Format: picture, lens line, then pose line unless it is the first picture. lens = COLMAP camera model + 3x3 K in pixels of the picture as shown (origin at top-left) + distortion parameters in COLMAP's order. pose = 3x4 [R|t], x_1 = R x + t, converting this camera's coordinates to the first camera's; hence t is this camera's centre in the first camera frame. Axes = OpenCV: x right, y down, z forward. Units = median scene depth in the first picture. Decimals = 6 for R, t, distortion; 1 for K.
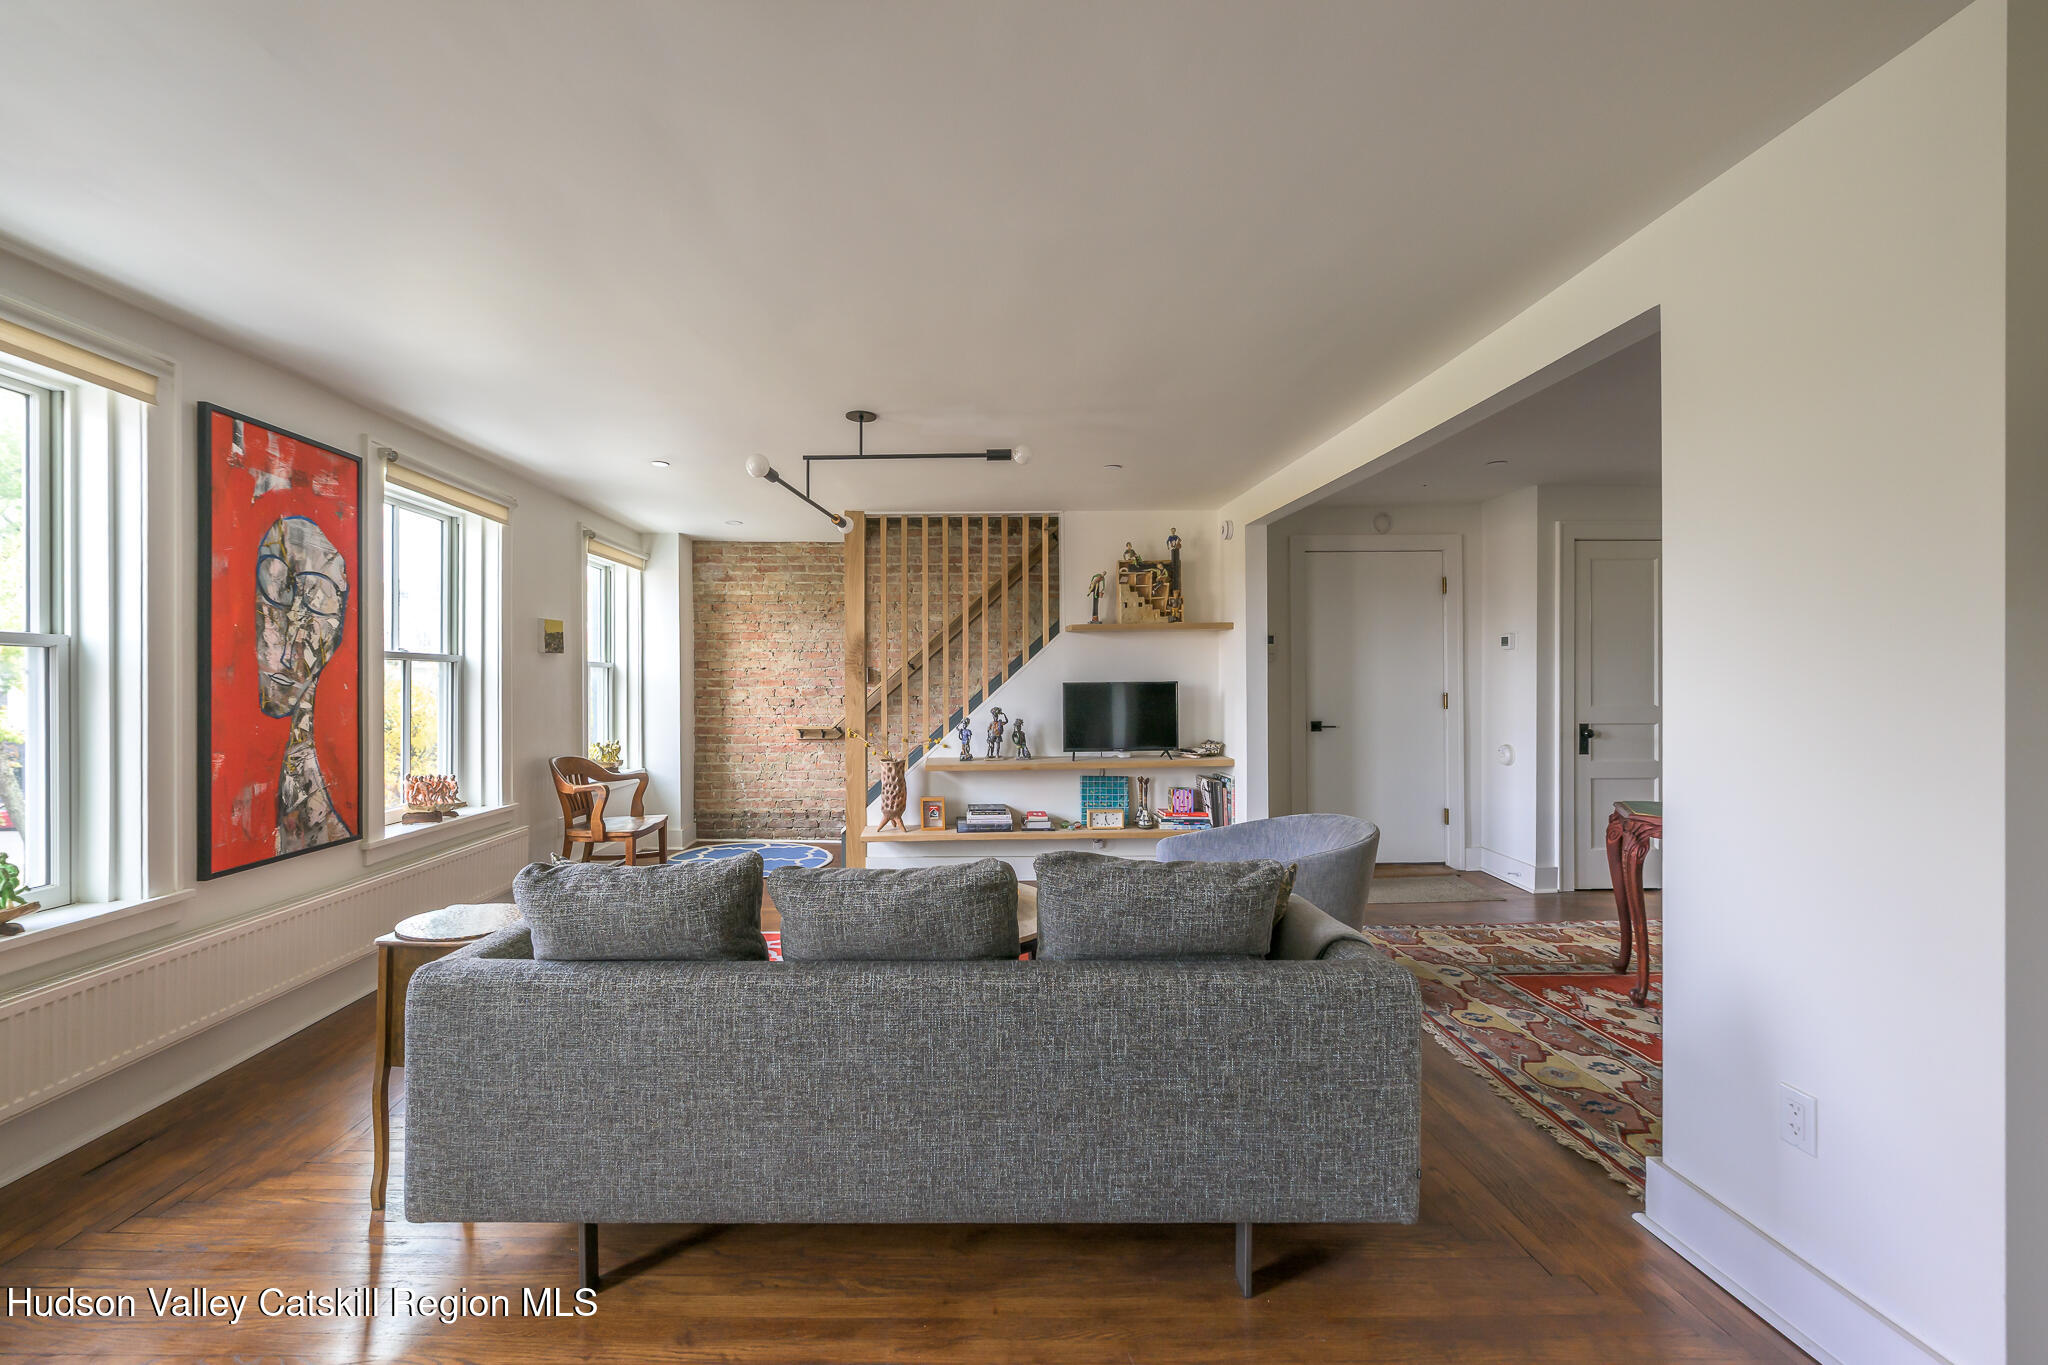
lens RADIAL K [[802.5, 0, 999.3], [0, 802.5, 676.4], [0, 0, 1]] dist [0.000220, 0.000011]
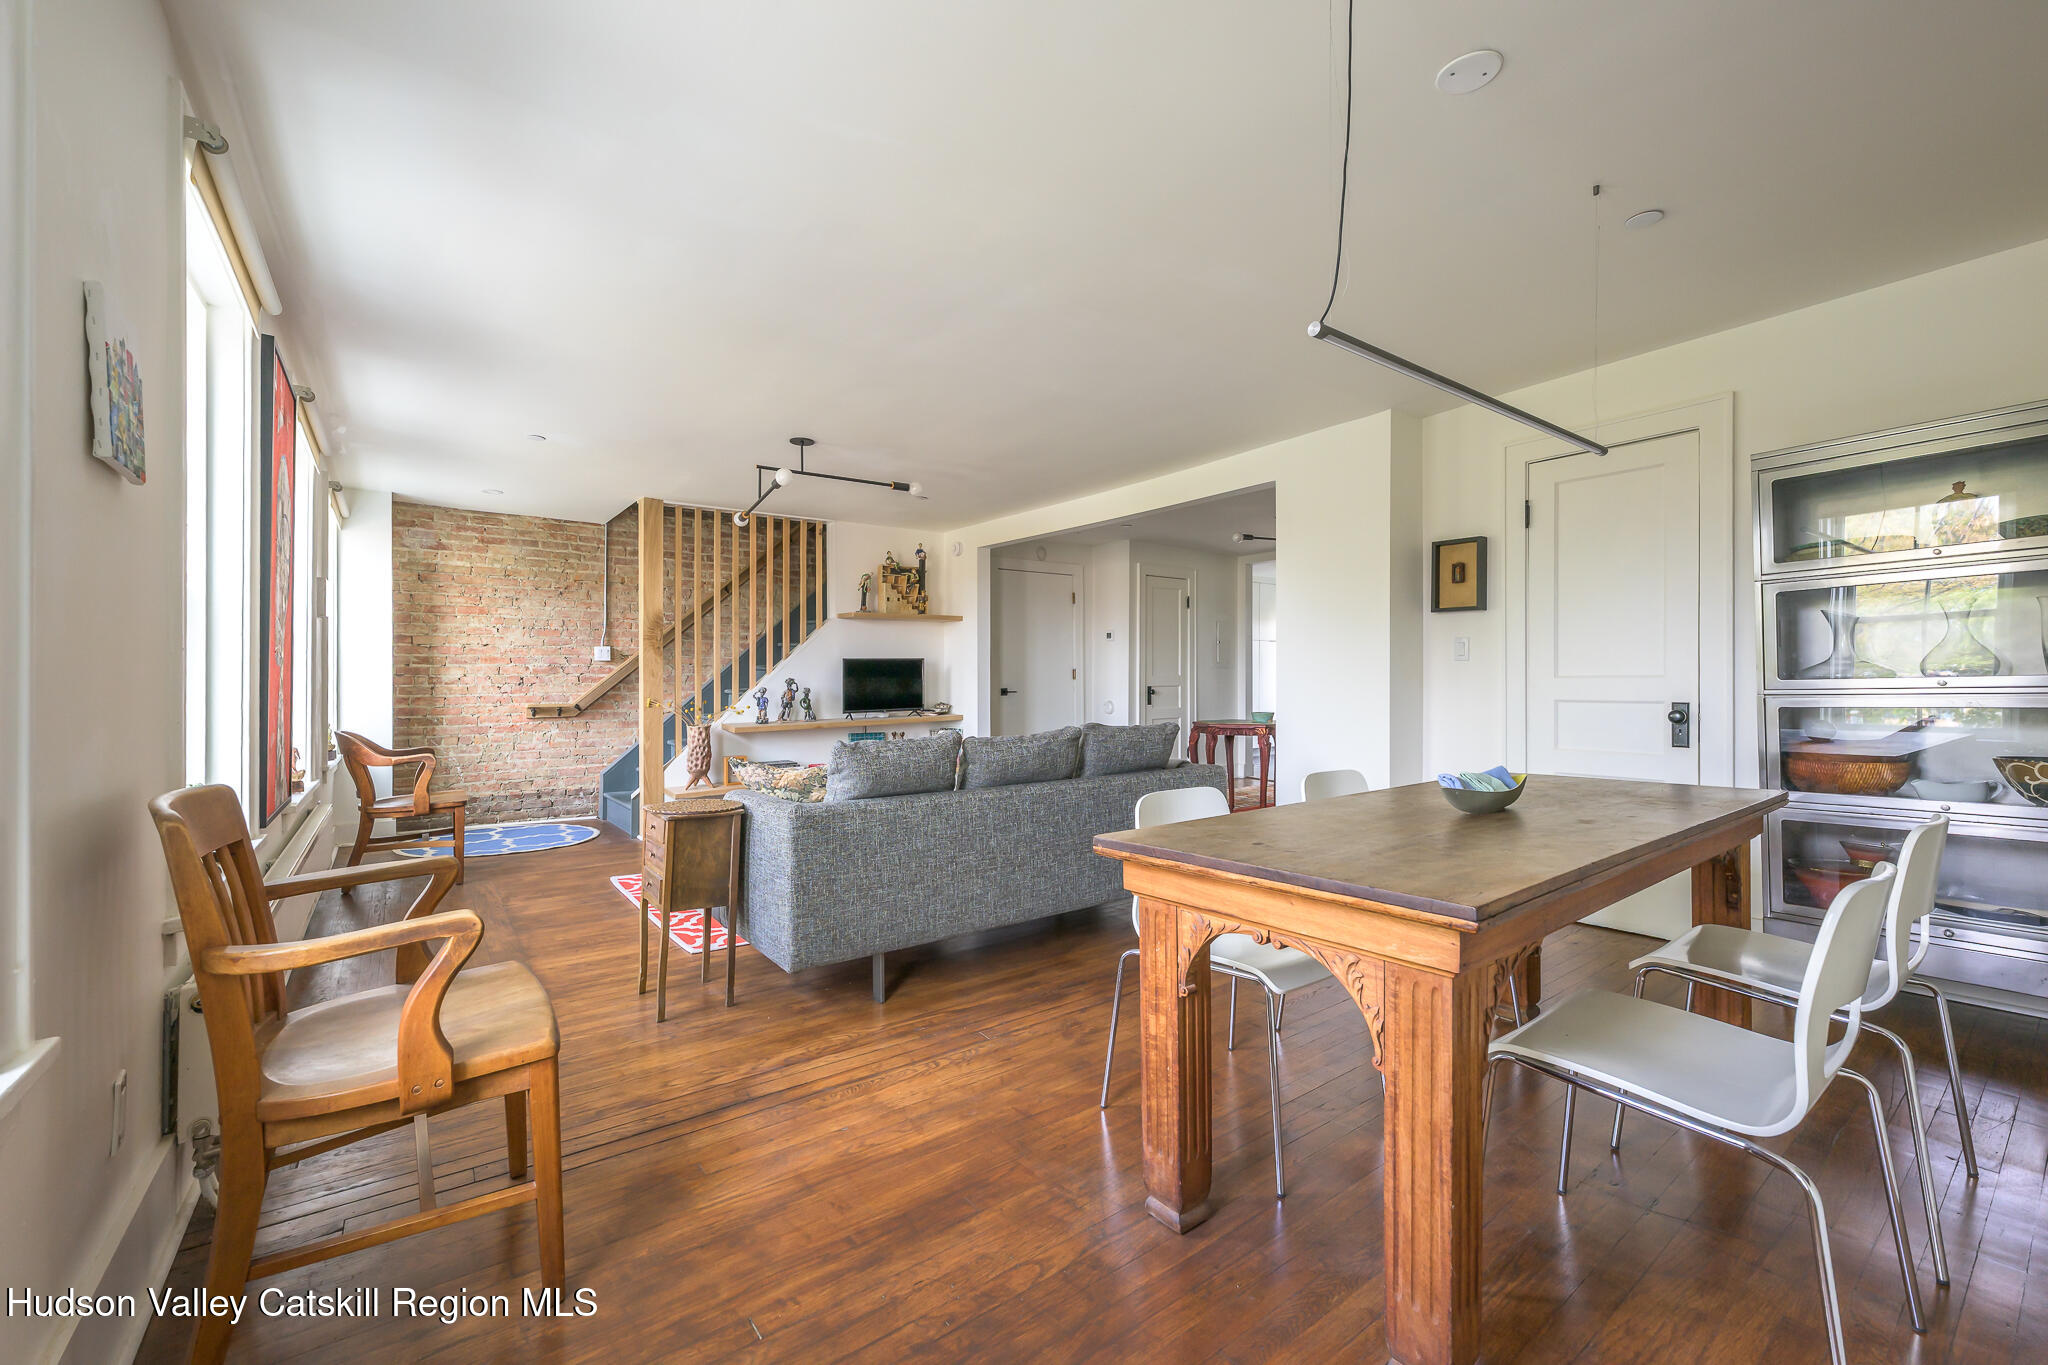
lens RADIAL K [[802.5, 0, 999.3], [0, 802.5, 676.4], [0, 0, 1]] dist [0.000220, 0.000011]
pose [[0.817656, 0.001322, 0.575706, -0.434378], [0.001355, 0.999990, -0.004222, 0.040835], [-0.575706, 0.004232, 0.817646, -0.161875]]
